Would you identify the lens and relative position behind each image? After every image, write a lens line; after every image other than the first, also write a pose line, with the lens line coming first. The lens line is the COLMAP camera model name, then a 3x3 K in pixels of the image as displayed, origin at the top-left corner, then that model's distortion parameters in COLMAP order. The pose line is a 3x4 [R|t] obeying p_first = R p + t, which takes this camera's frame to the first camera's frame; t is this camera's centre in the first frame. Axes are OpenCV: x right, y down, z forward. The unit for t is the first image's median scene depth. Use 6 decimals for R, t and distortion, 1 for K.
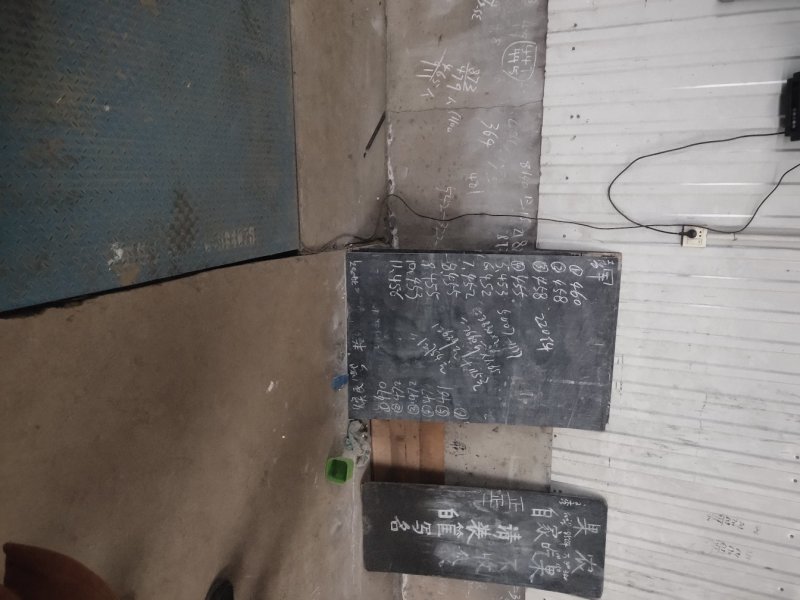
lens RADIAL K [[610.4, 0, 397.0], [0, 610.4, 300.1], [0, 0, 1]] dist [0.026977, -0.016017]
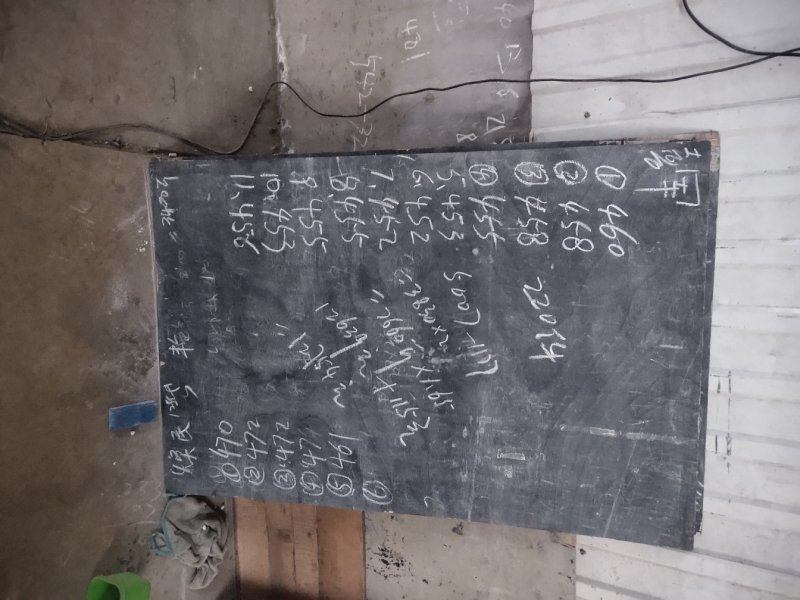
lens RADIAL K [[610.4, 0, 397.0], [0, 610.4, 300.1], [0, 0, 1]] dist [0.026977, -0.016017]
pose [[0.989993, 0.004165, -0.141058, 0.193527], [-0.019036, 0.994369, -0.104245, 0.087015], [0.139830, 0.105887, 0.984498, 0.524917]]
